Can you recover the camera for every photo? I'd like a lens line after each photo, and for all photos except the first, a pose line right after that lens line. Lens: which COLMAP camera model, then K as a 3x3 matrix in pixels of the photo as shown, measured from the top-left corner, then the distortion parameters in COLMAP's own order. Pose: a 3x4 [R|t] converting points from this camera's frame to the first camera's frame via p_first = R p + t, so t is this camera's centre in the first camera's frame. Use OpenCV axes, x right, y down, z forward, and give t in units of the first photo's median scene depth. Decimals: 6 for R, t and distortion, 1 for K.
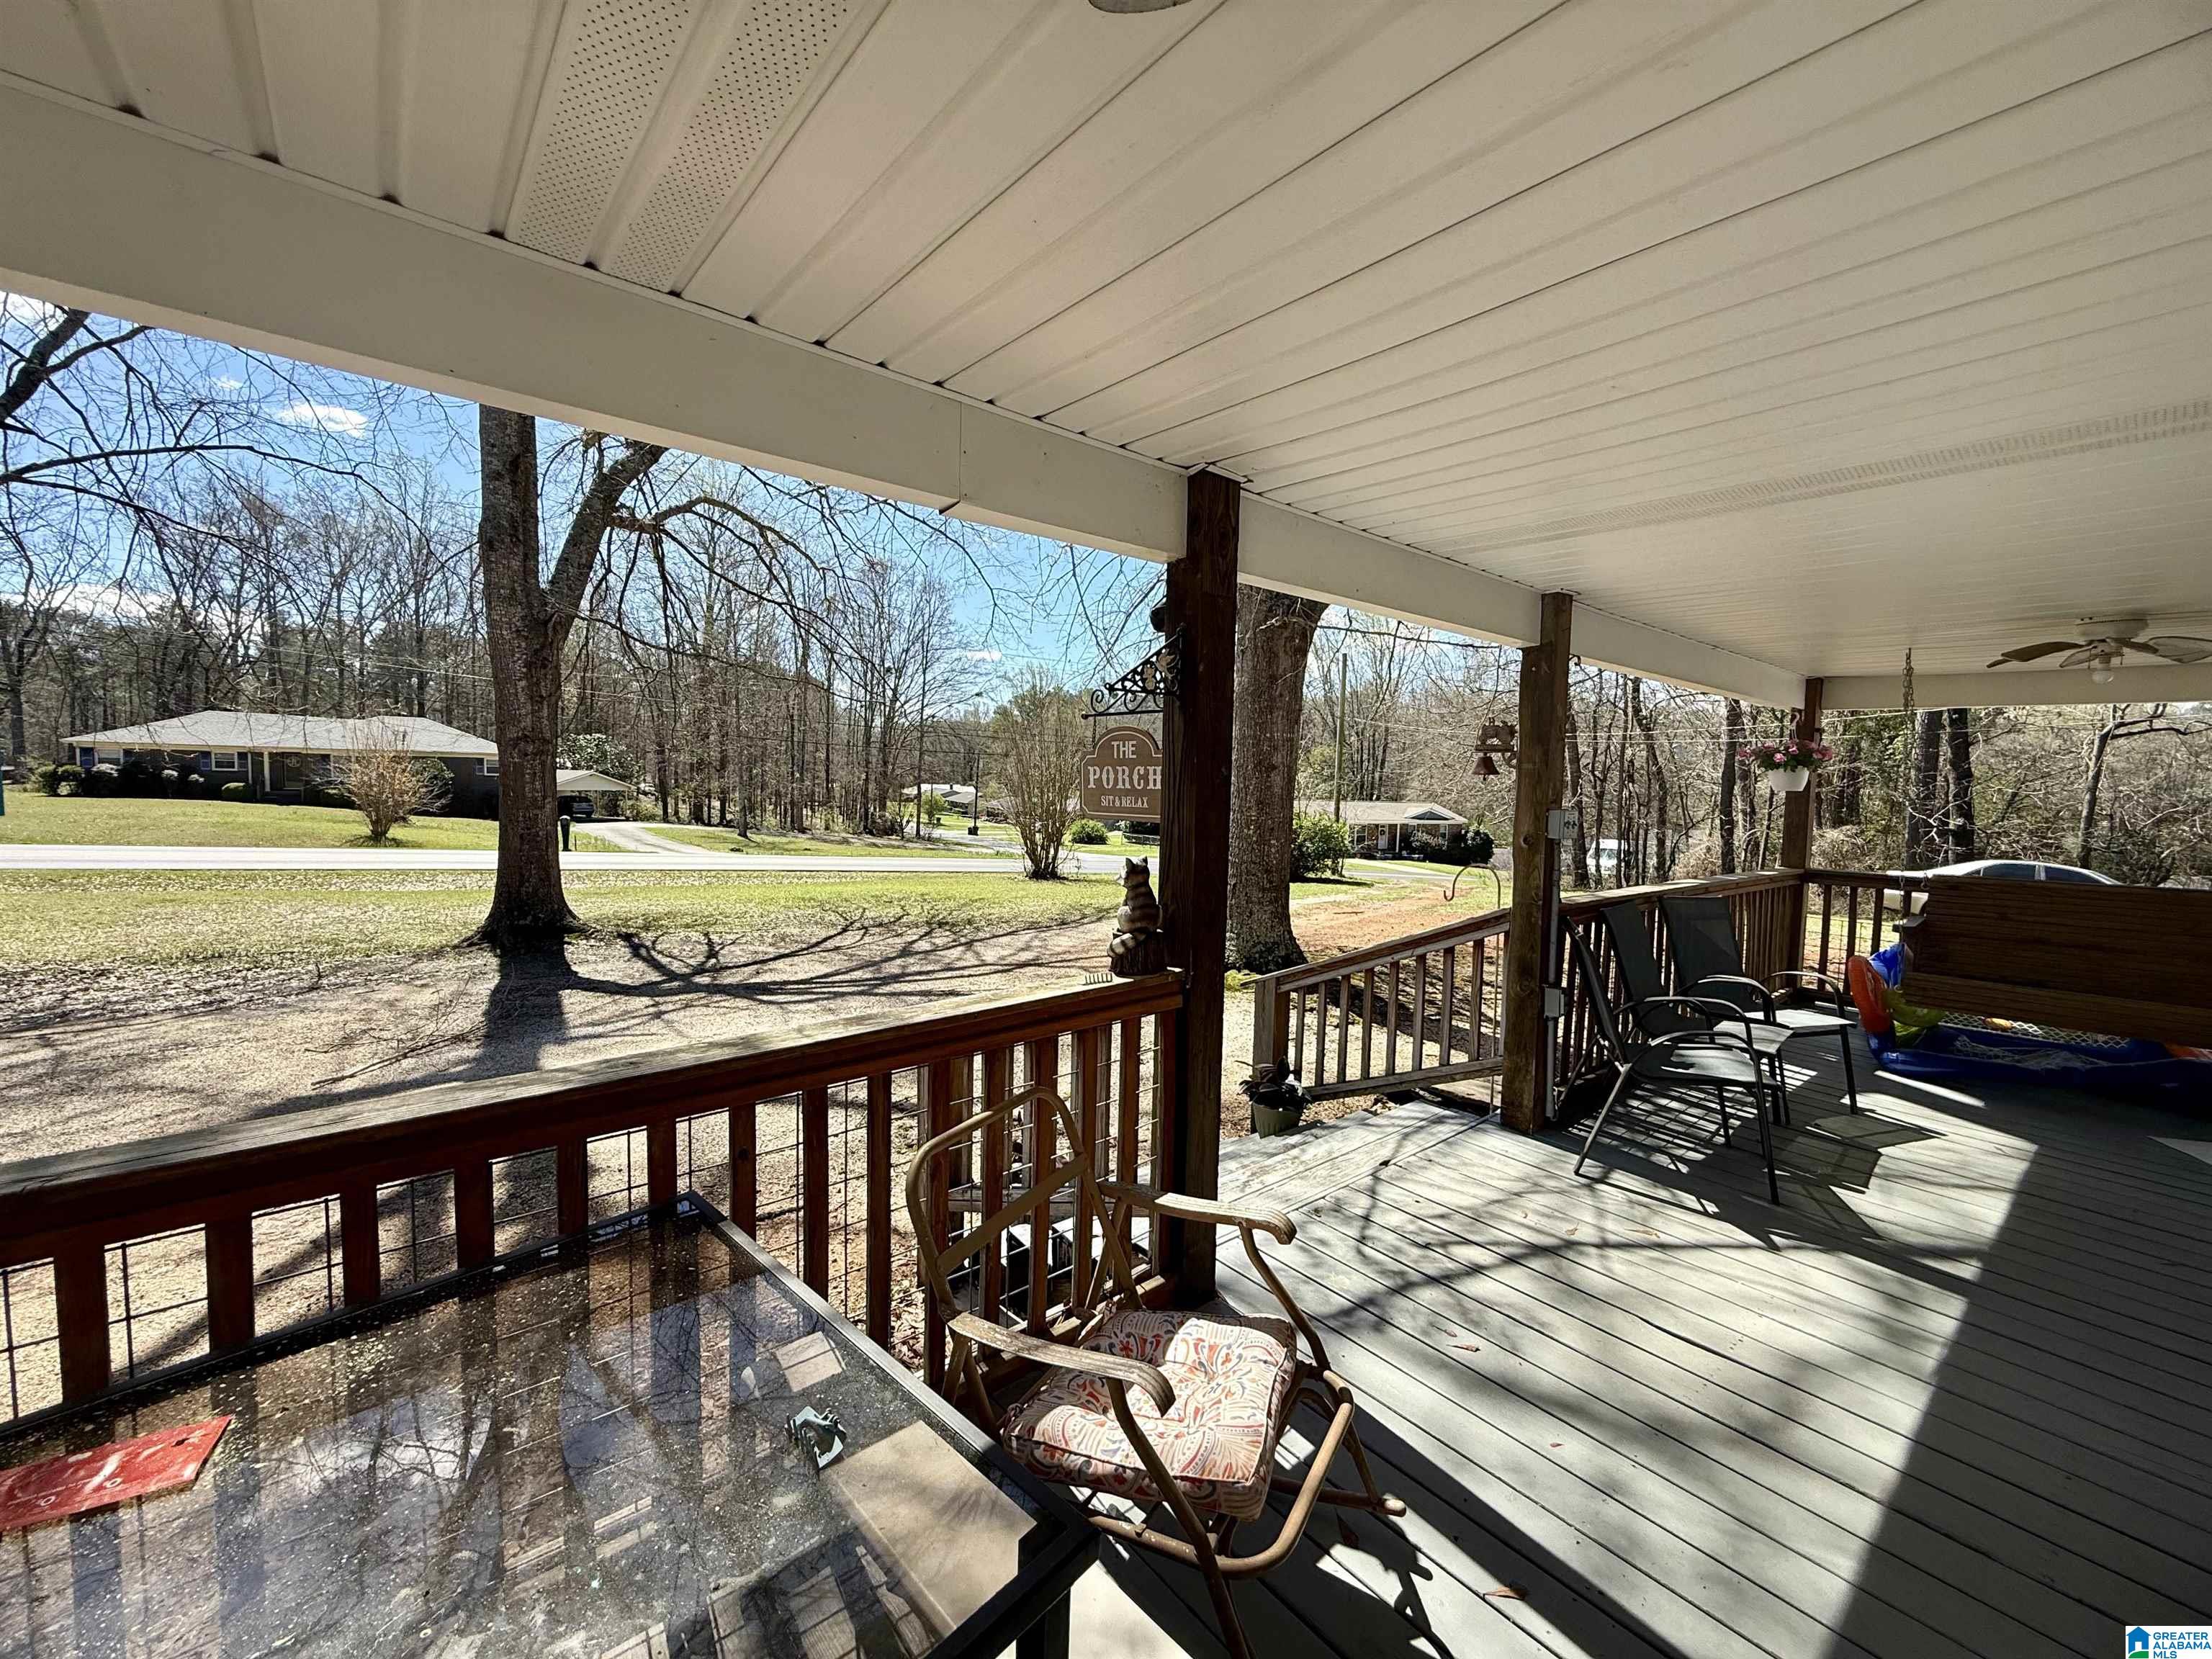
lens RADIAL K [[880.8, 0, 1102.8], [0, 880.8, 831.0], [0, 0, 1]] dist [-0.000194, 0.000207]
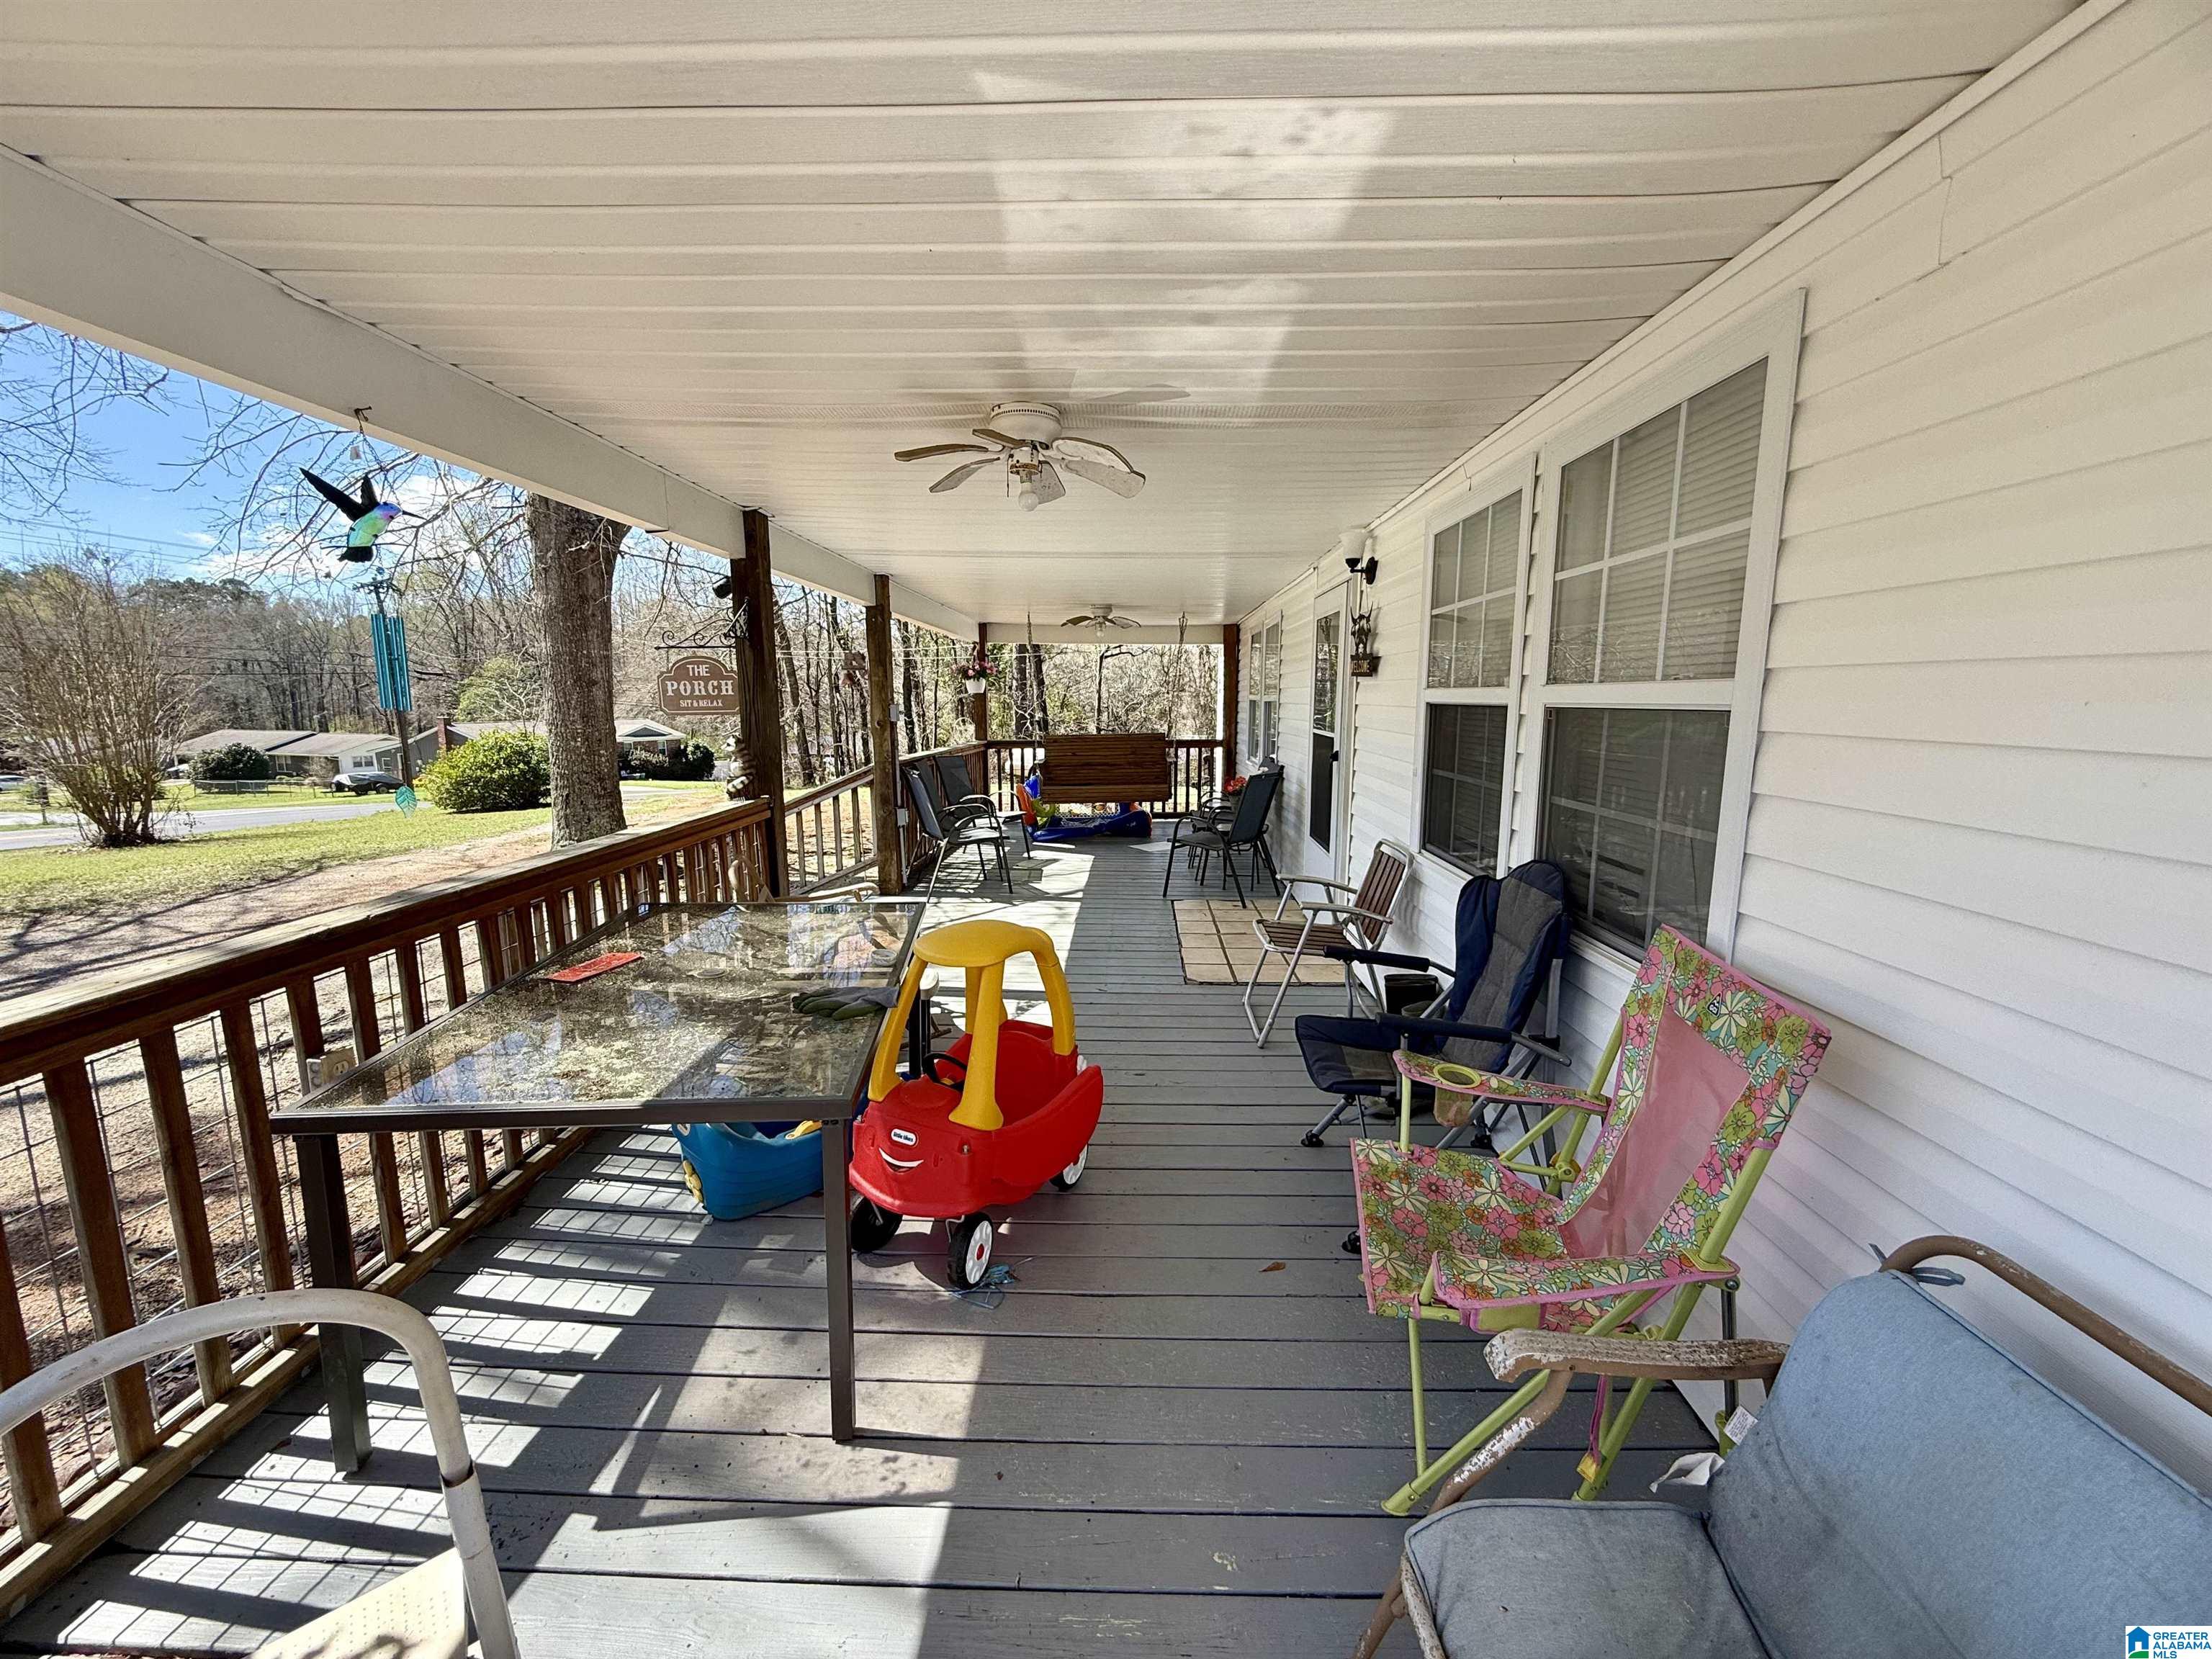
lens RADIAL K [[880.8, 0, 1102.8], [0, 880.8, 831.0], [0, 0, 1]] dist [-0.000194, 0.000207]
pose [[0.661322, -0.136382, 0.737599, -0.216586], [0.064837, 0.990045, 0.124928, 0.013490], [-0.747295, -0.034793, 0.663581, -0.189497]]
